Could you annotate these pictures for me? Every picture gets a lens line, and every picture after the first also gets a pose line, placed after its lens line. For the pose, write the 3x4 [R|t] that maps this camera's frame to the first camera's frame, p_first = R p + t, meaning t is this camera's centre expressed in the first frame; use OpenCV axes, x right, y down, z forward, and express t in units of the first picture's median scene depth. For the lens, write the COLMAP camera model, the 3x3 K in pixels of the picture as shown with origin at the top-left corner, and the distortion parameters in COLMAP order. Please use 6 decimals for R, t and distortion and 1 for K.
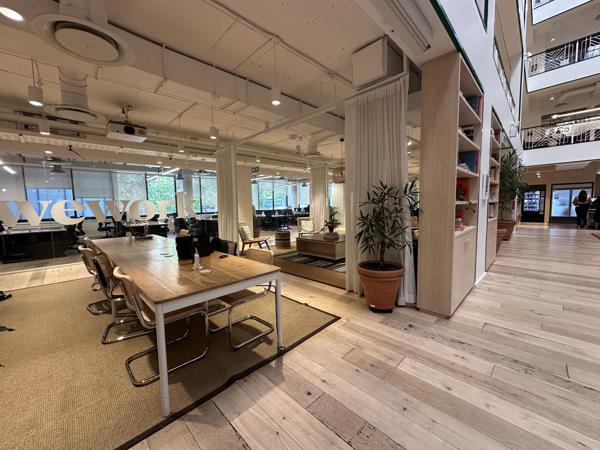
lens RADIAL K [[239.5, 0, 303.0], [0, 239.5, 226.9], [0, 0, 1]] dist [0.002093, -0.000042]
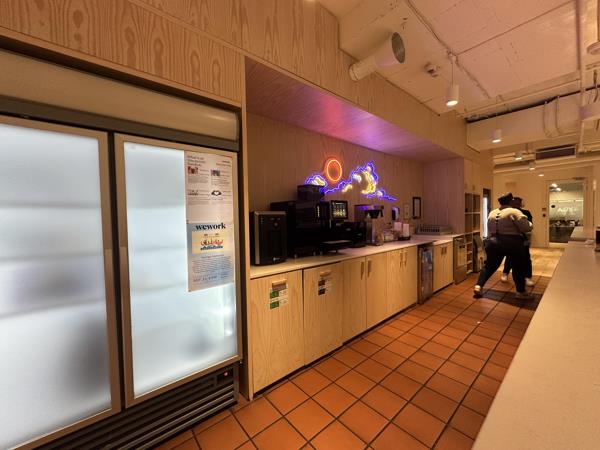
lens RADIAL K [[239.5, 0, 300.0], [0, 239.5, 223.4], [0, 0, 1]] dist [0.002093, -0.000042]
pose [[0.088064, -0.010291, 0.996062, 0.630133], [0.107211, 0.994236, 0.000794, -0.068789], [-0.990328, 0.106719, 0.088660, 0.564022]]
